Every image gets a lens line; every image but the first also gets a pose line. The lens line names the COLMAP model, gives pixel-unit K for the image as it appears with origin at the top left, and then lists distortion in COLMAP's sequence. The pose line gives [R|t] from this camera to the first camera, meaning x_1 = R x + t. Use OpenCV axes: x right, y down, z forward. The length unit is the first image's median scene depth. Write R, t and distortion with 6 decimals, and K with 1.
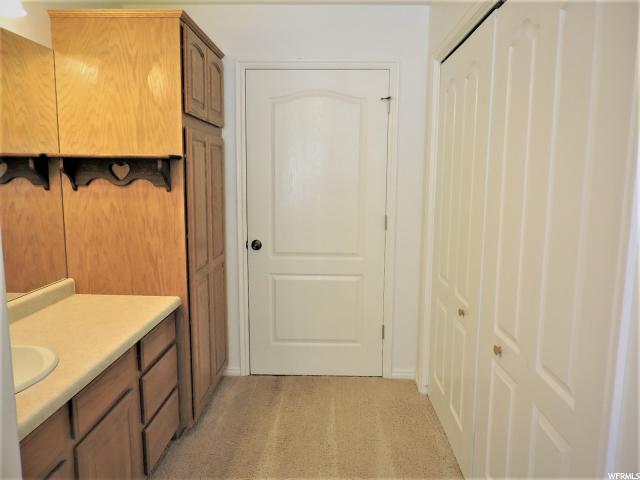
lens RADIAL K [[460.3, 0, 320.0], [0, 460.3, 240.0], [0, 0, 1]] dist [-0.011543, -0.001558]
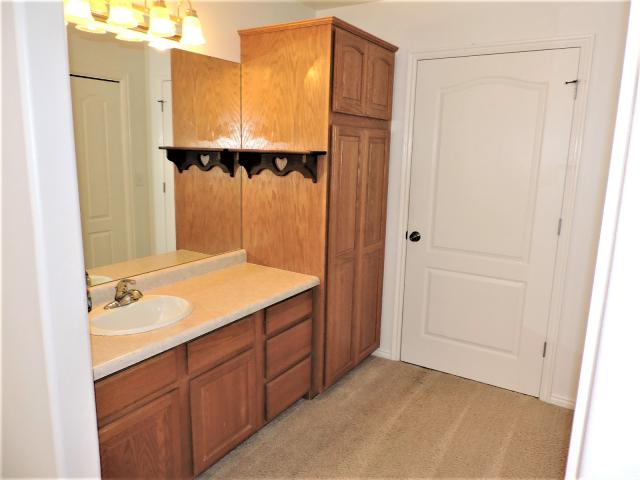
lens RADIAL K [[456.0, 0, 320.0], [0, 456.0, 240.0], [0, 0, 1]] dist [-0.019625, 0.002321]
pose [[0.856993, 0.108750, -0.503723, 0.253784], [-0.085557, 0.993940, 0.069023, -0.044576], [0.508176, -0.016055, 0.861103, 0.048110]]
